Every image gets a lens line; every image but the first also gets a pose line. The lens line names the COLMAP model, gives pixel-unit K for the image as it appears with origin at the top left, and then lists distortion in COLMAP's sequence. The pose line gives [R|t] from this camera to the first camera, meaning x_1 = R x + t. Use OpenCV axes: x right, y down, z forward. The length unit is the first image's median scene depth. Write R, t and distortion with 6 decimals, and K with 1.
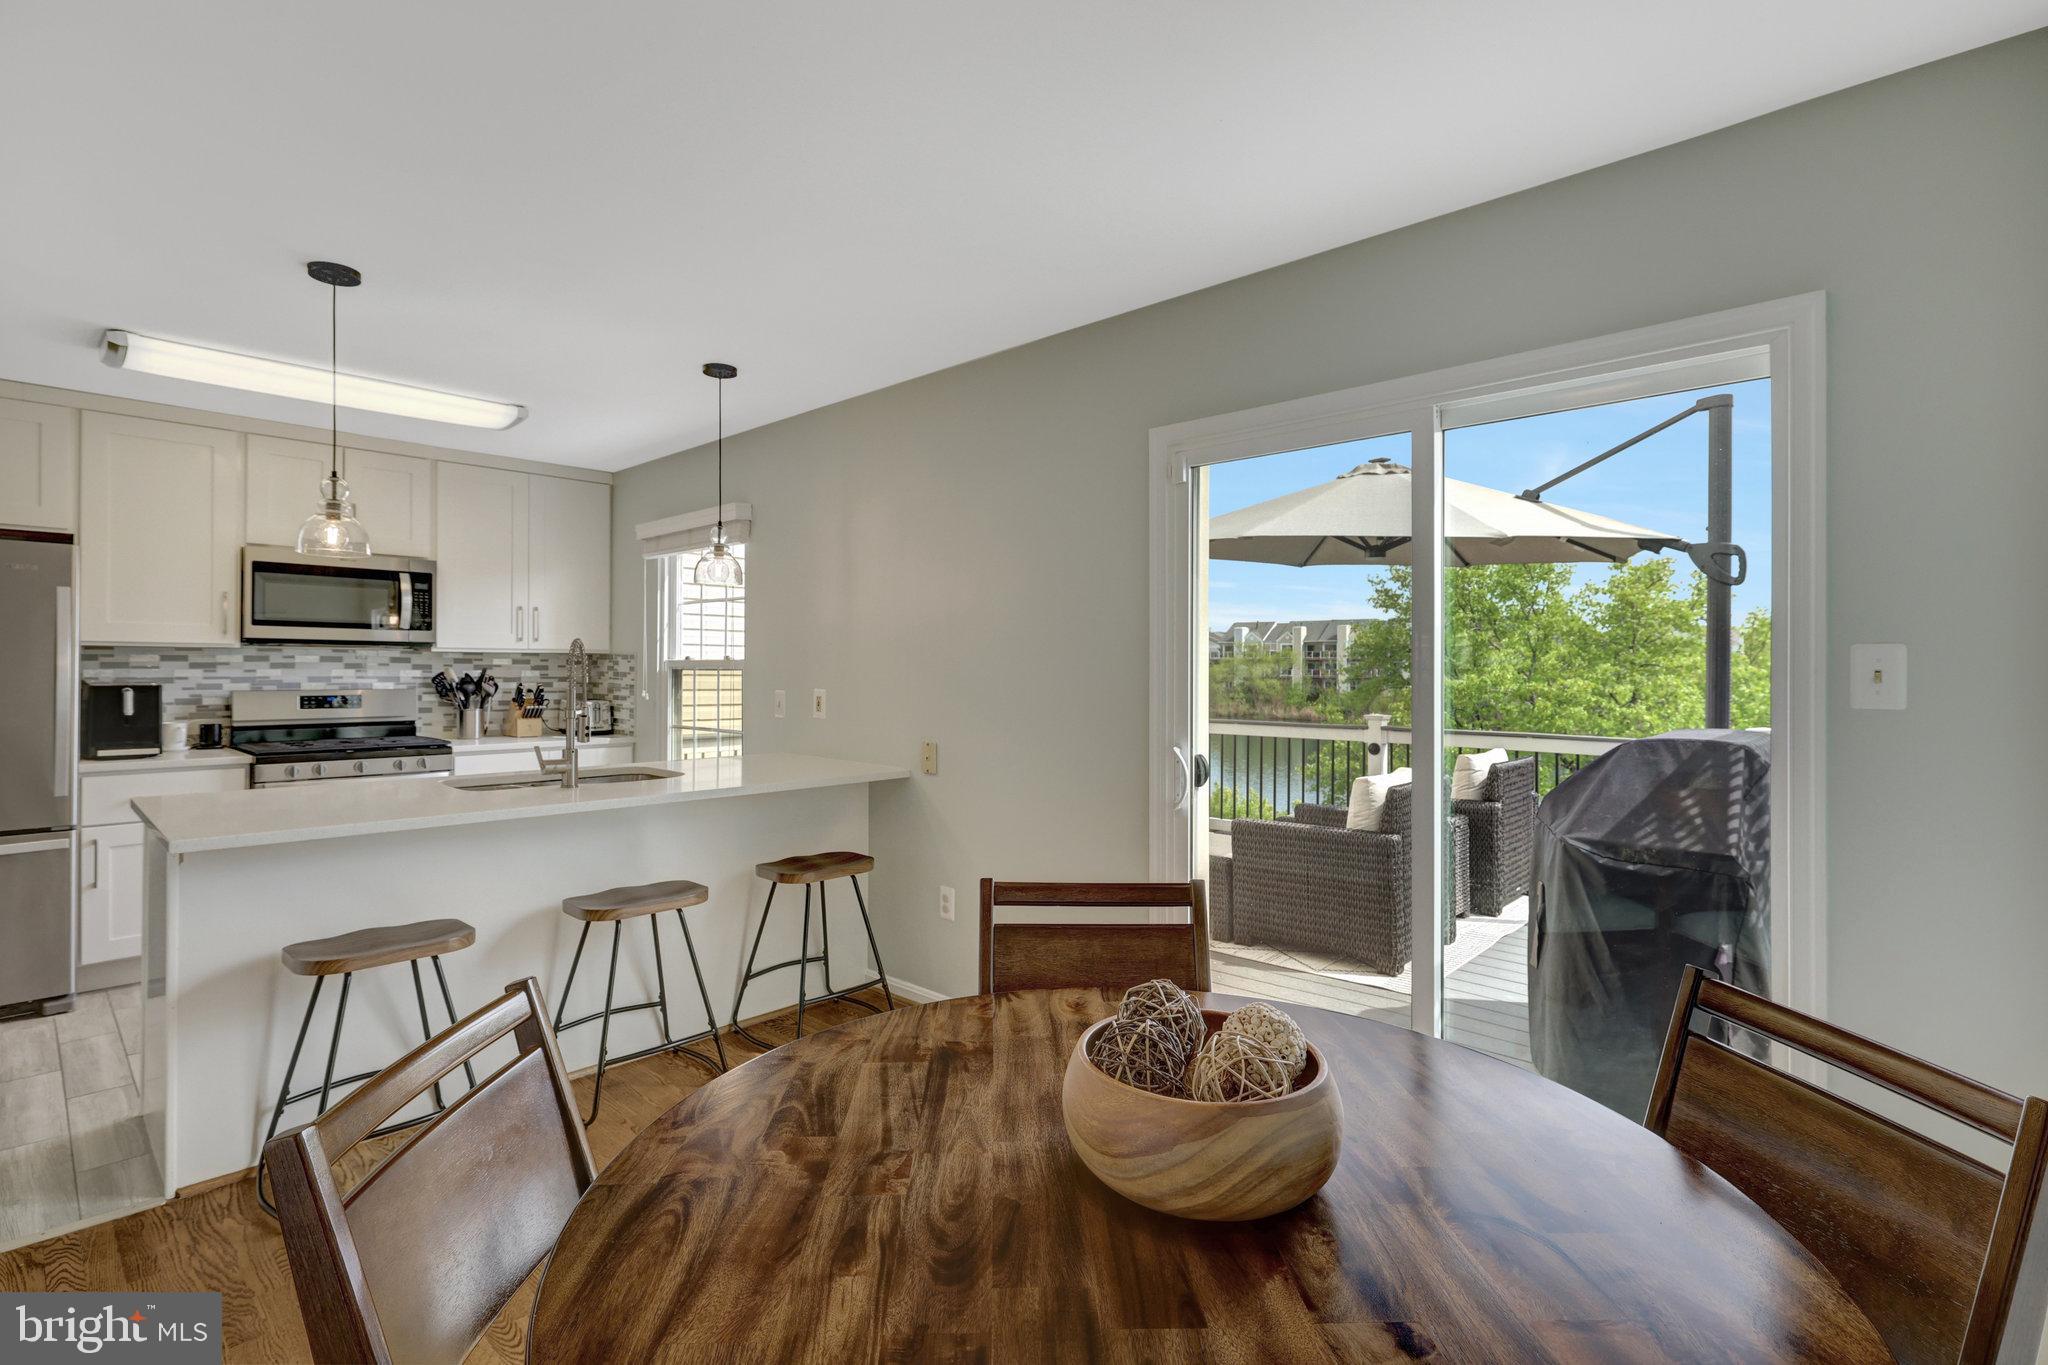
lens RADIAL K [[975.0, 0, 1029.2], [0, 975.0, 676.5], [0, 0, 1]] dist [0.001023, 0.002210]
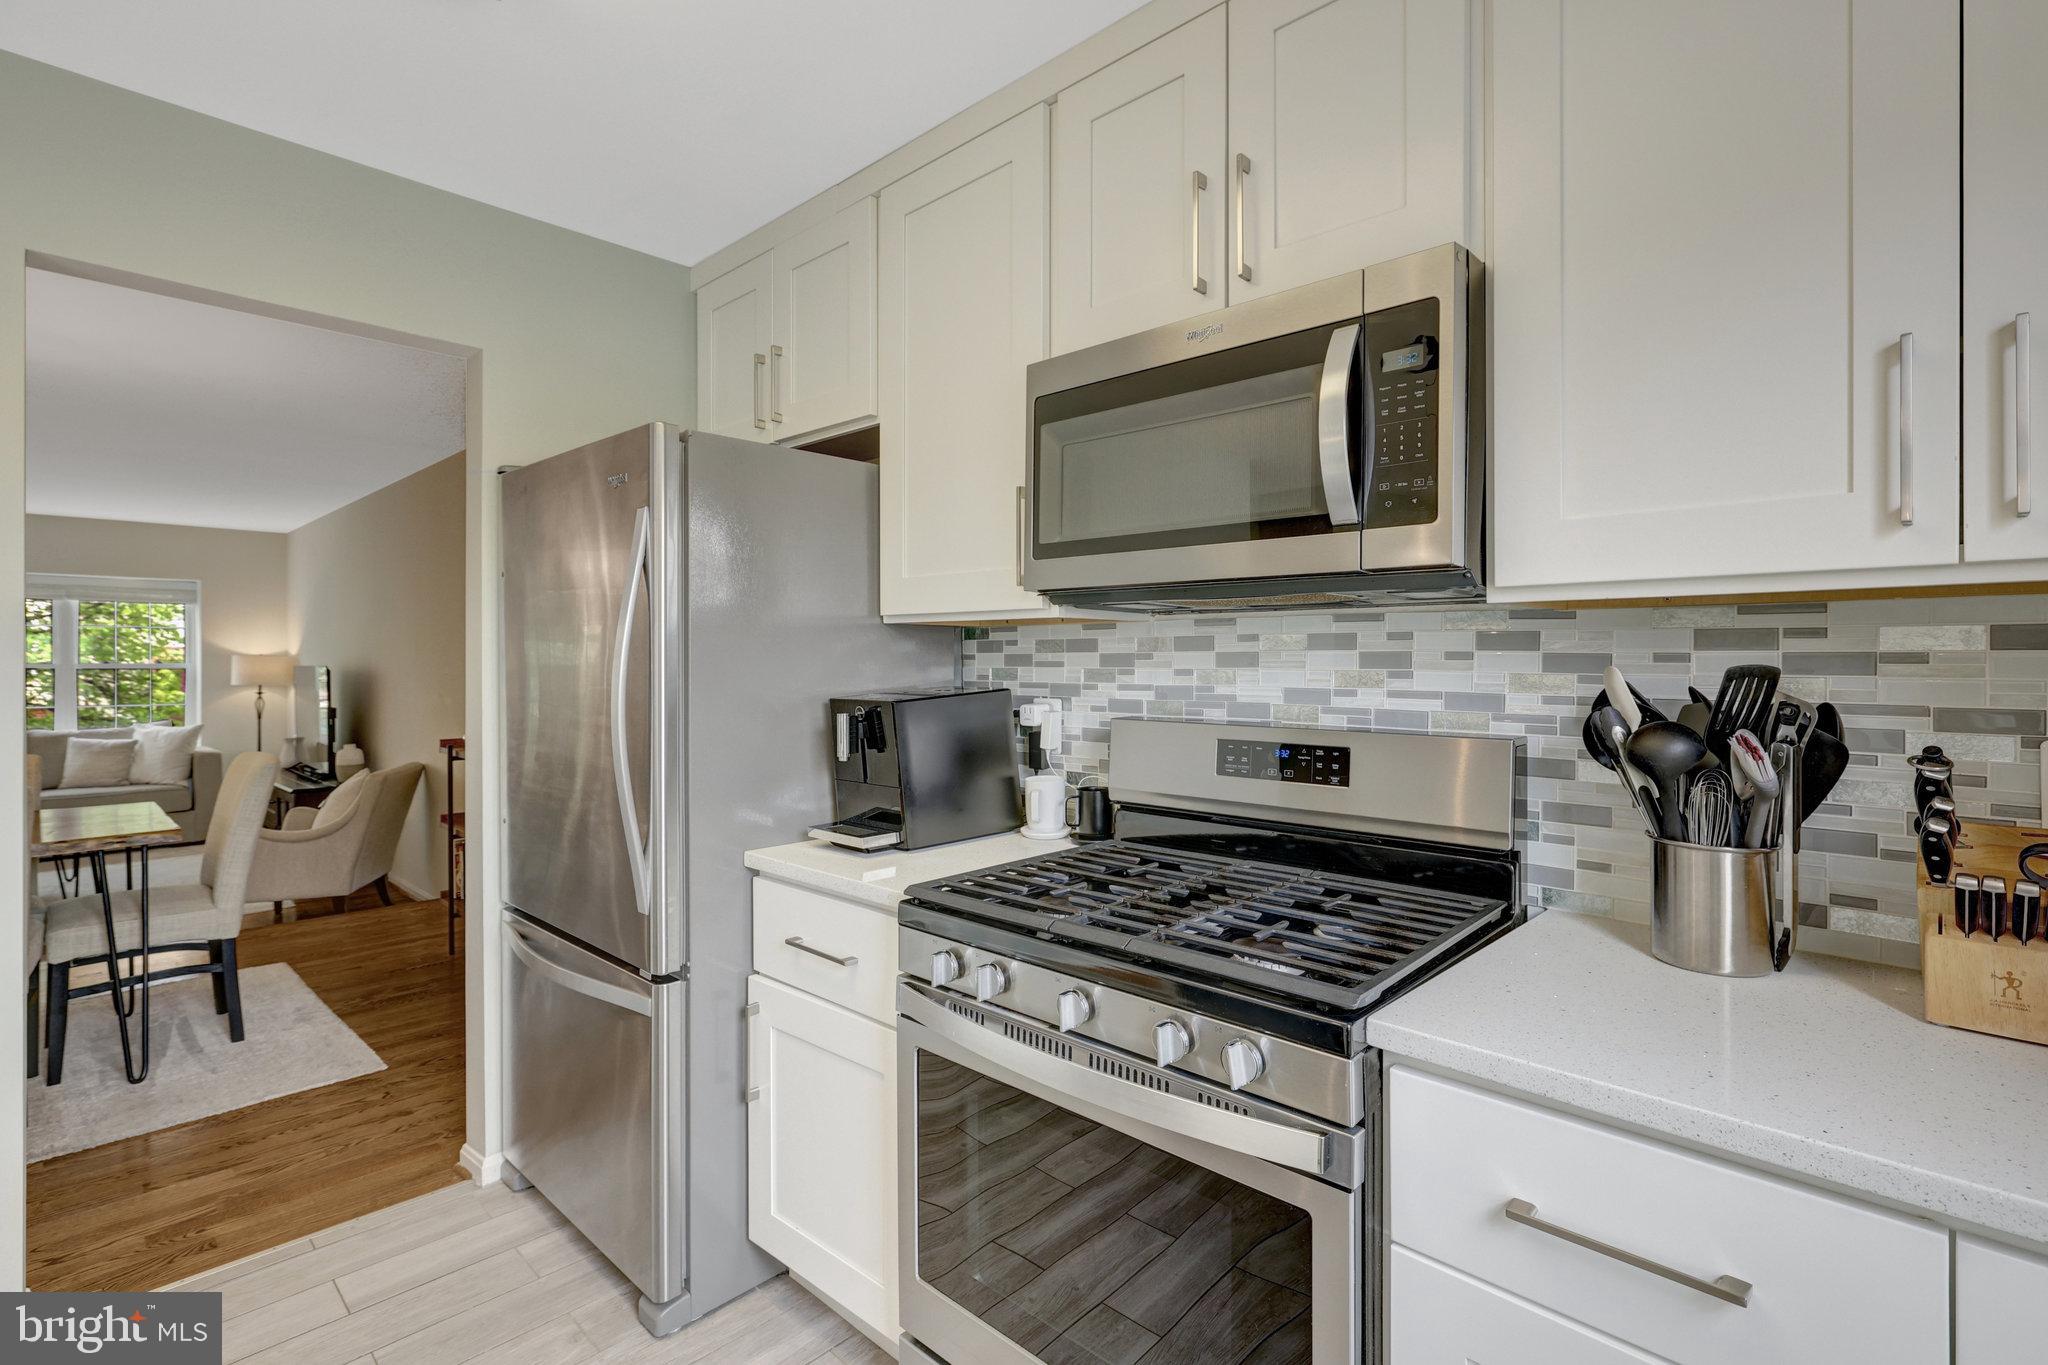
lens RADIAL K [[975.0, 0, 1020.6], [0, 975.0, 669.5], [0, 0, 1]] dist [0.001023, 0.002210]
pose [[0.008039, 0.005152, -0.999954, -0.385206], [-0.011880, 0.999917, 0.005056, -0.008271], [0.999897, 0.011839, 0.008100, 0.950744]]
